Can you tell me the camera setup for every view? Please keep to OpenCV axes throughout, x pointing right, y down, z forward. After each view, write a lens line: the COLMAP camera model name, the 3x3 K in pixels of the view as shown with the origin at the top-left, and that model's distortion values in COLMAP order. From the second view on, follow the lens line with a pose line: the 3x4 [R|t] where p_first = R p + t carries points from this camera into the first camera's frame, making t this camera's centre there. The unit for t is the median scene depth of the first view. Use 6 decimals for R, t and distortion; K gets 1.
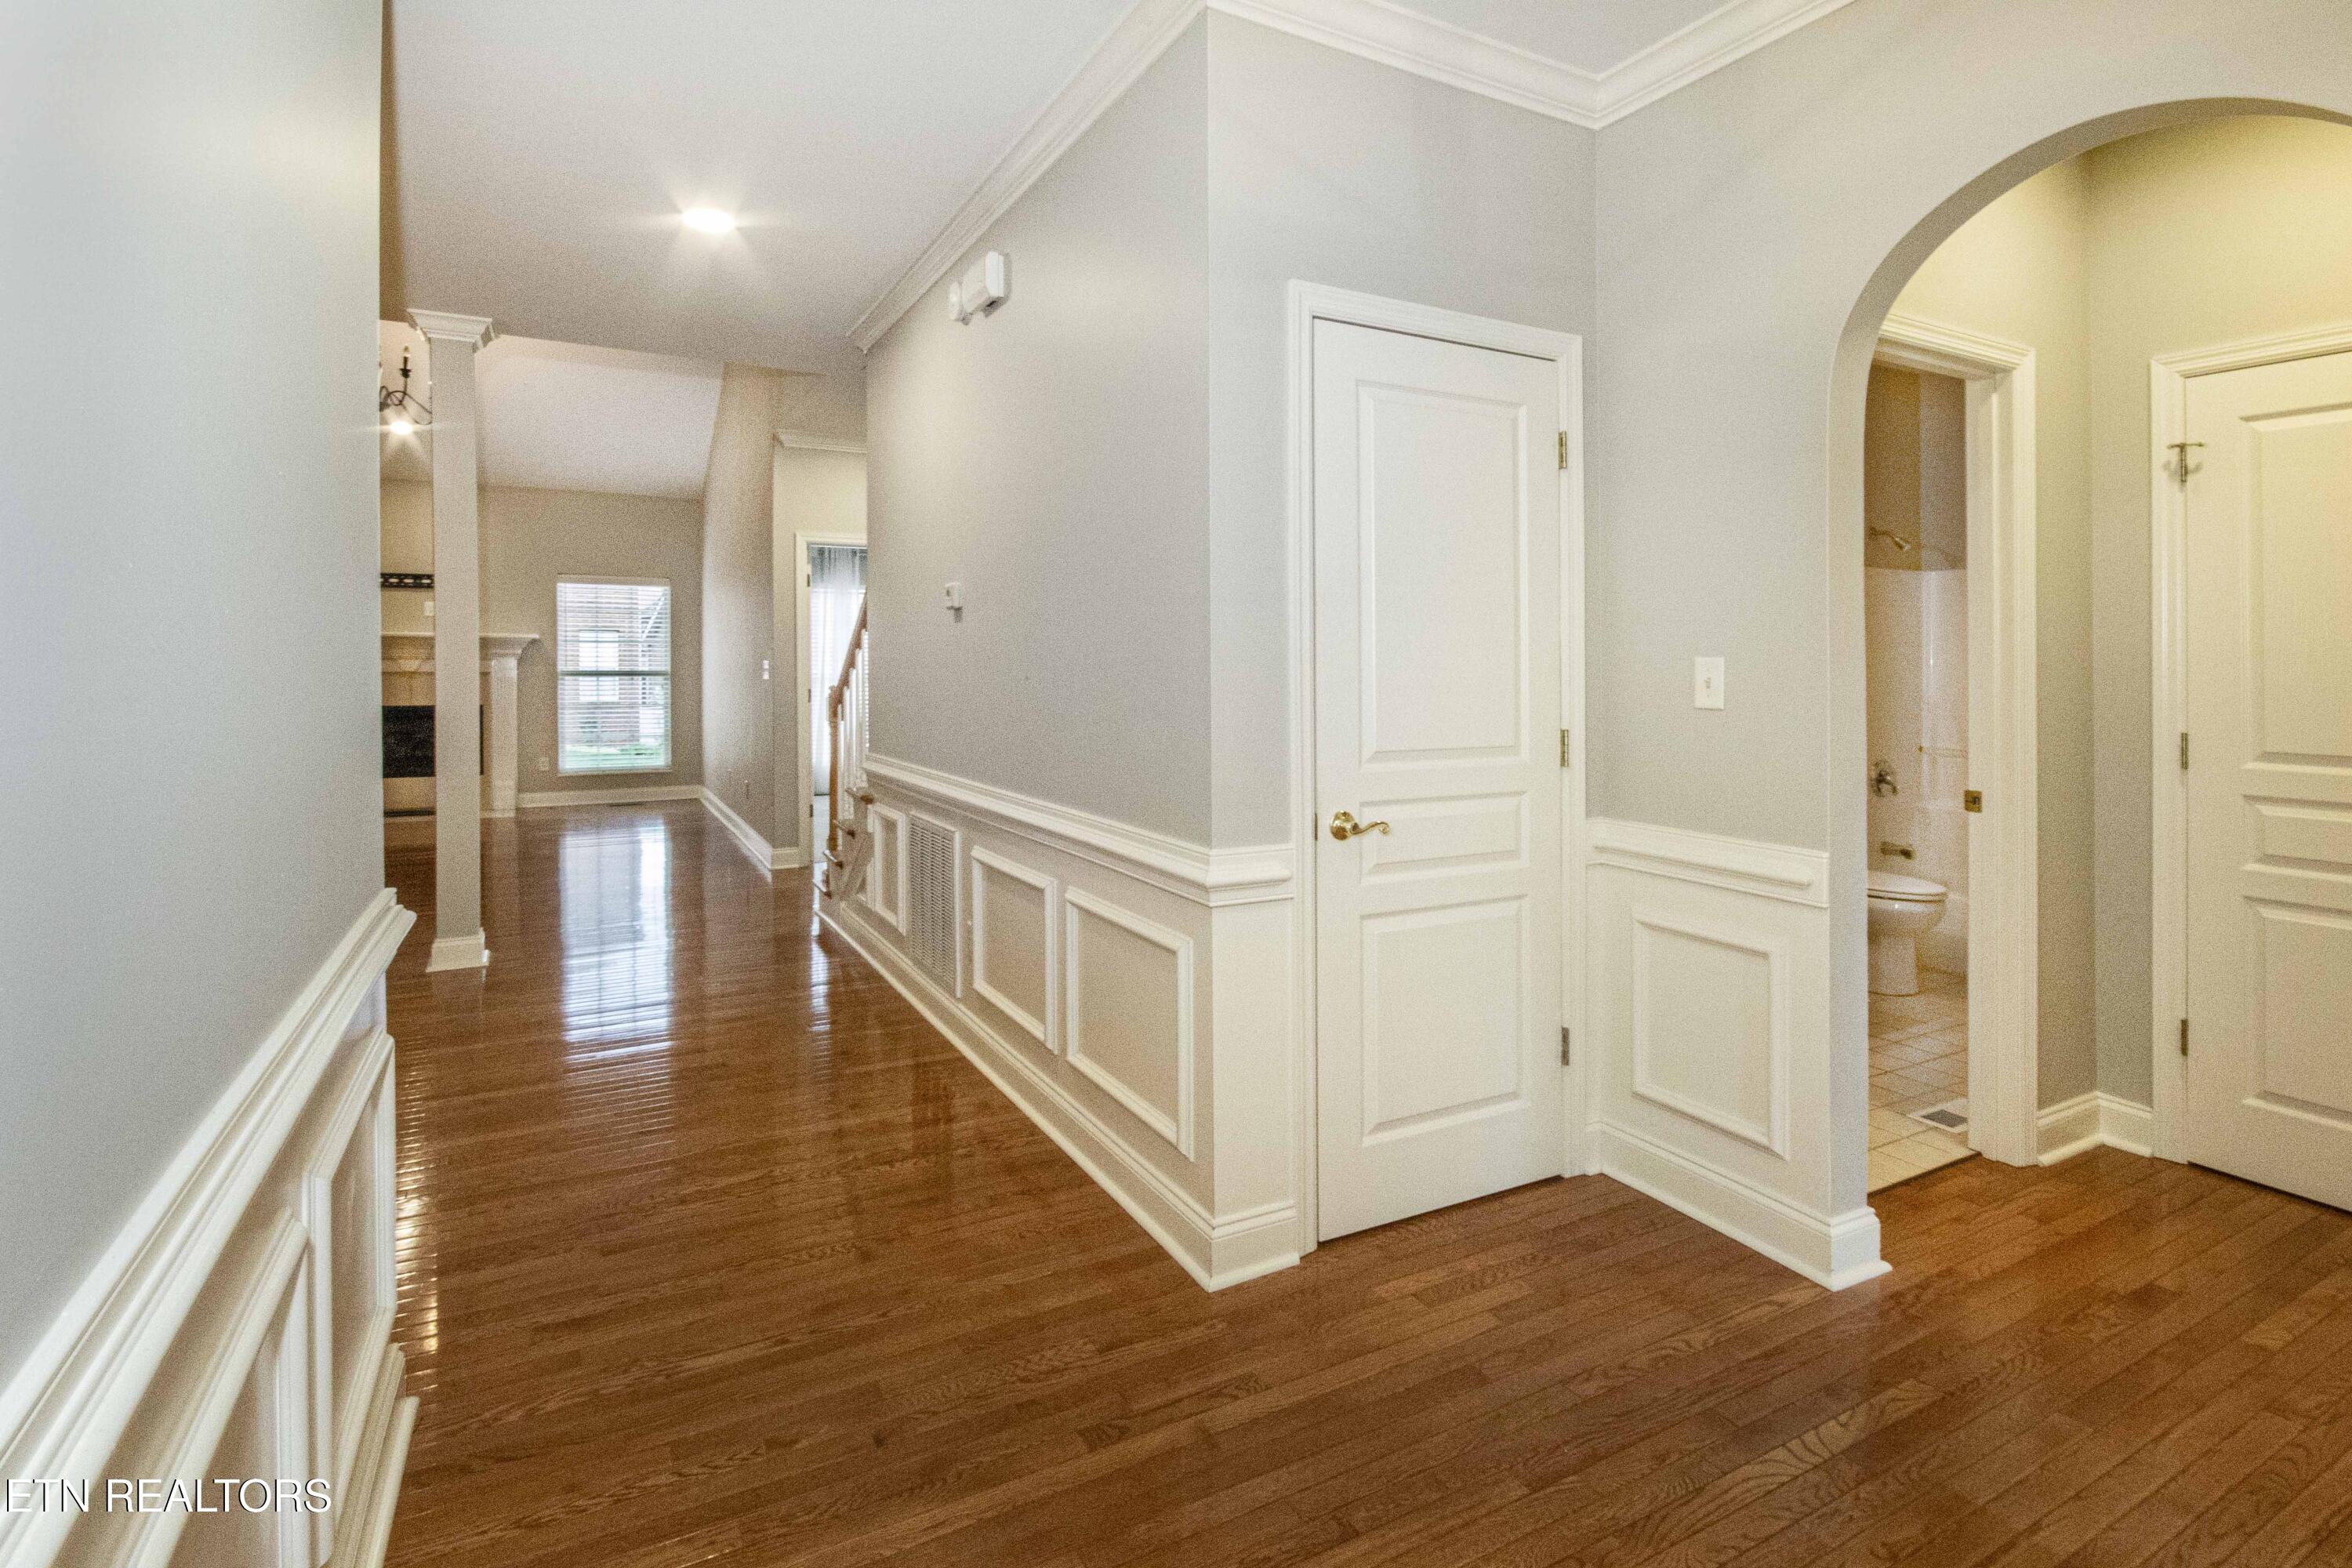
lens RADIAL K [[1148.0, 0, 1174.4], [0, 1148.0, 649.9], [0, 0, 1]] dist [-0.005733, -0.000054]
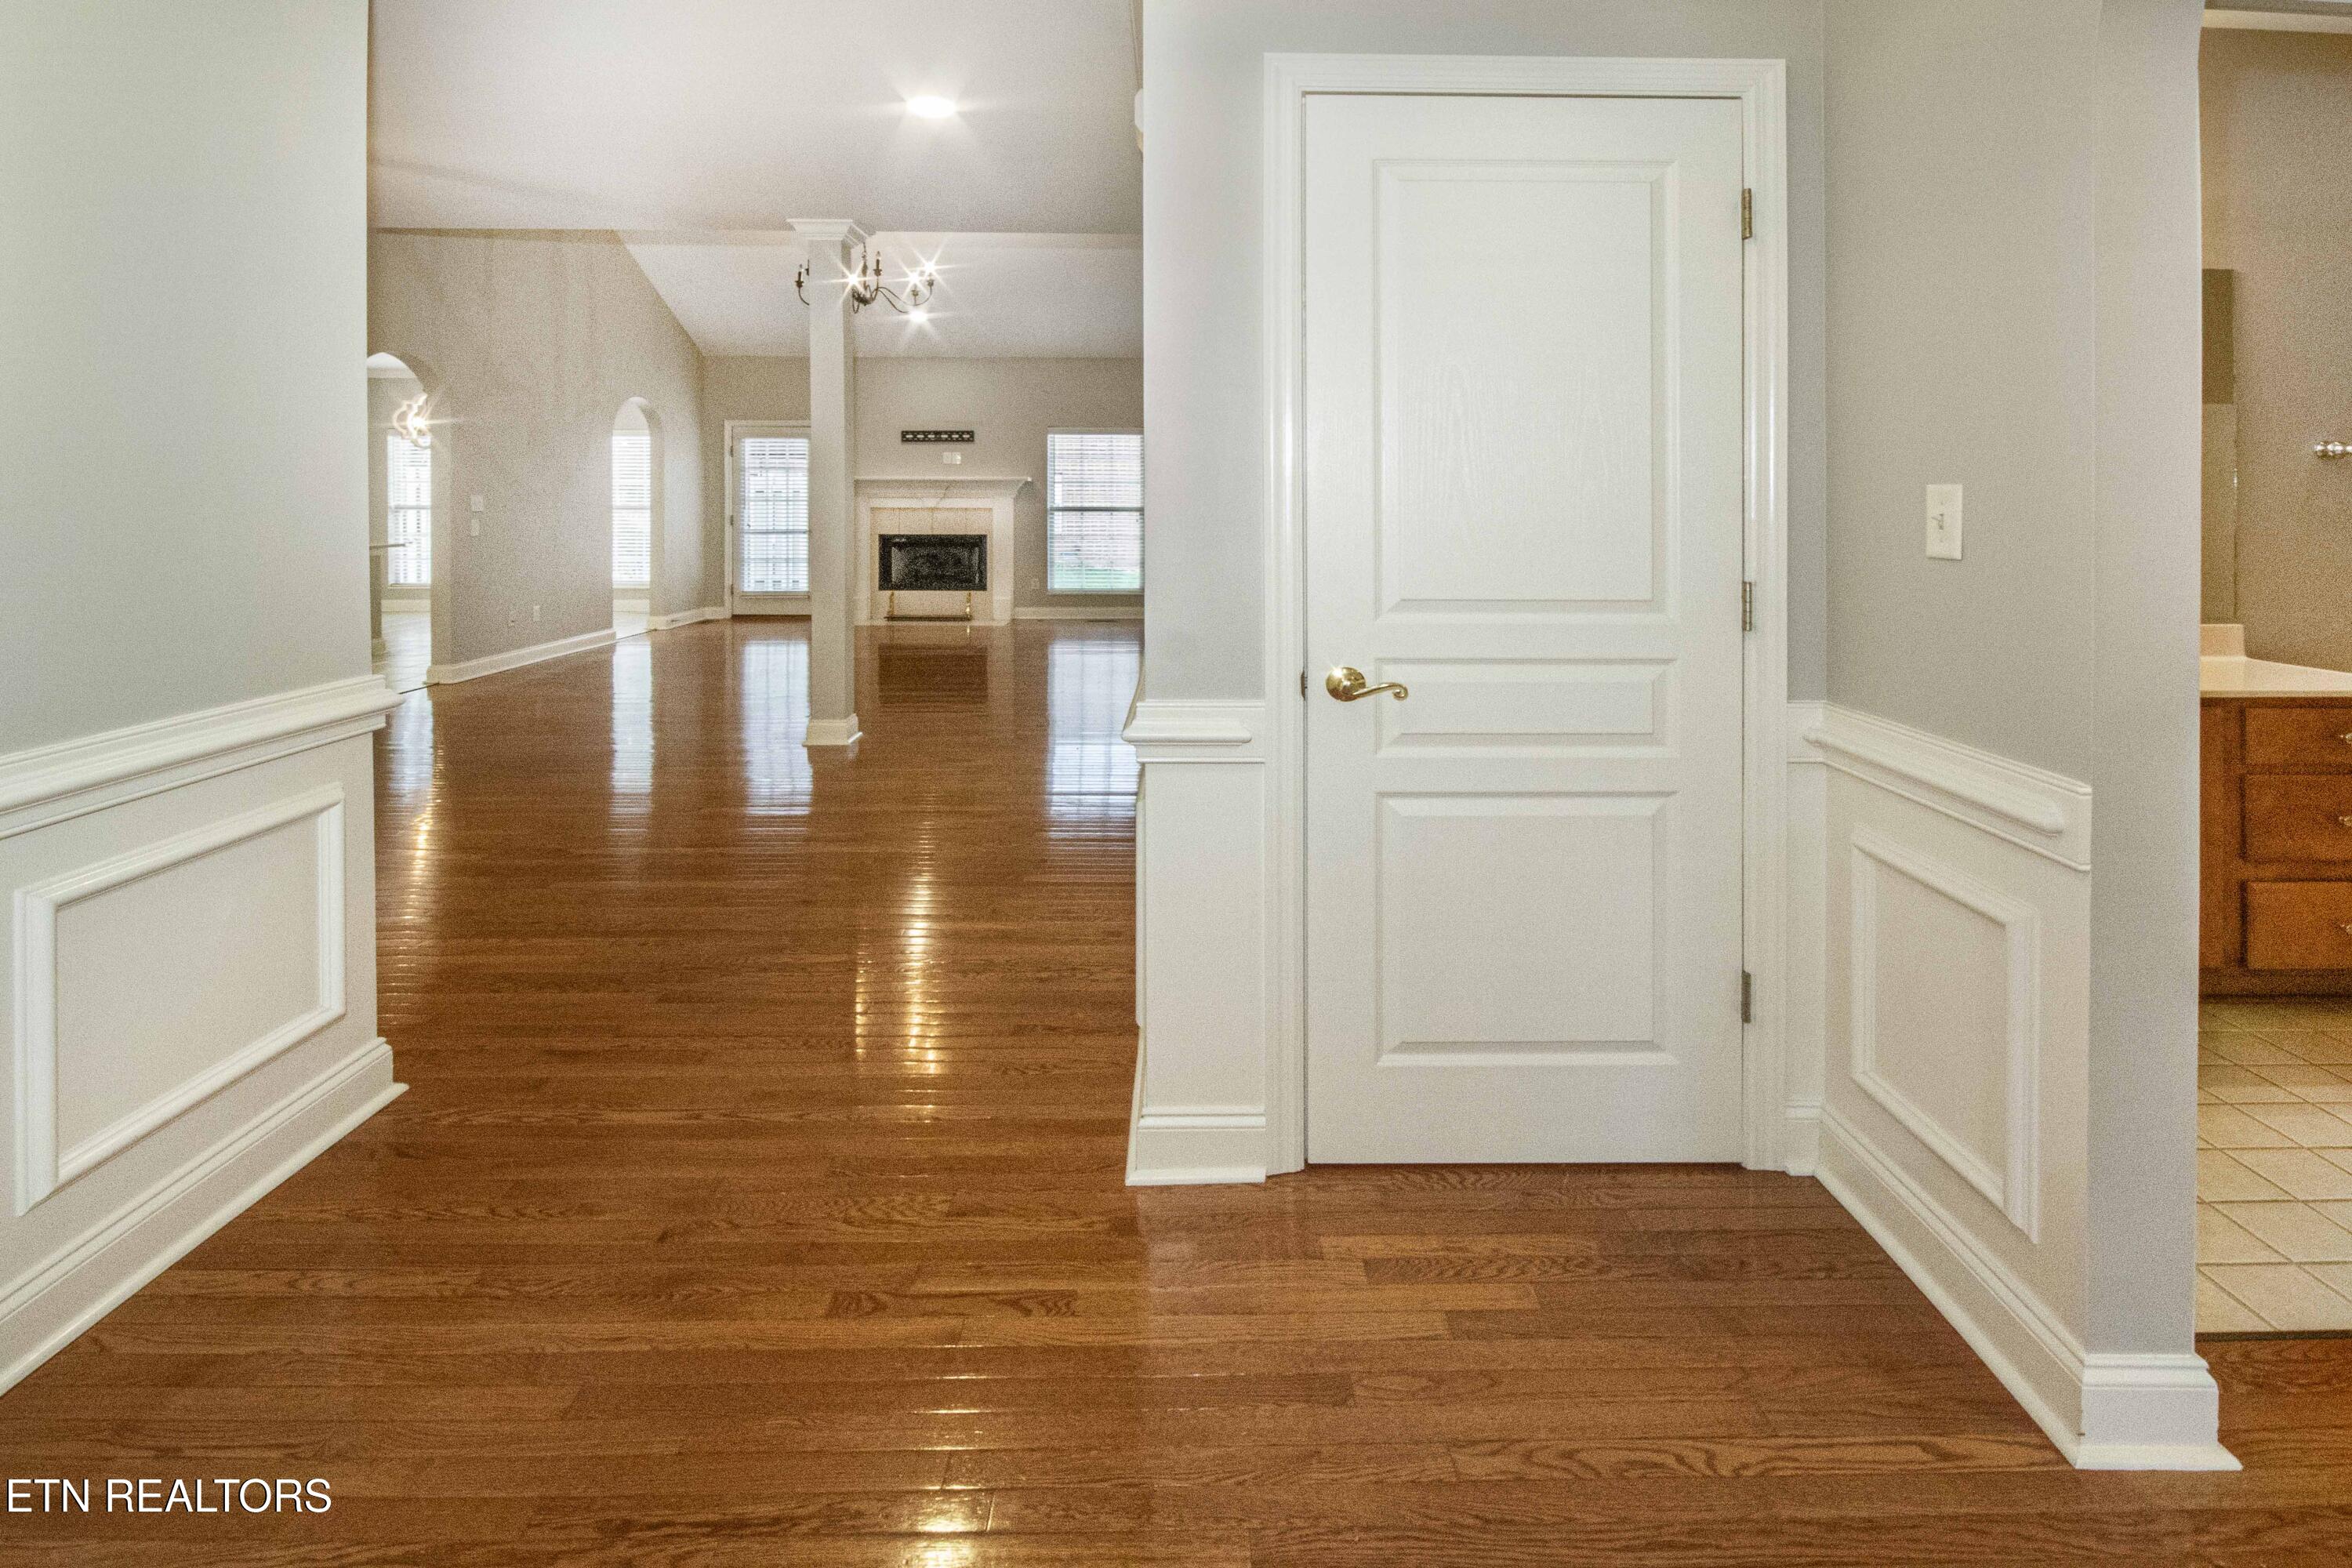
lens RADIAL K [[1071.0, 0, 1202.0], [0, 1071.0, 500.1], [0, 0, 1]] dist [-0.001115, -0.001463]
pose [[0.884803, -0.002898, -0.465955, 0.405445], [0.007376, 0.999942, 0.007787, 0.008547], [0.465906, -0.010327, 0.884774, 0.236817]]
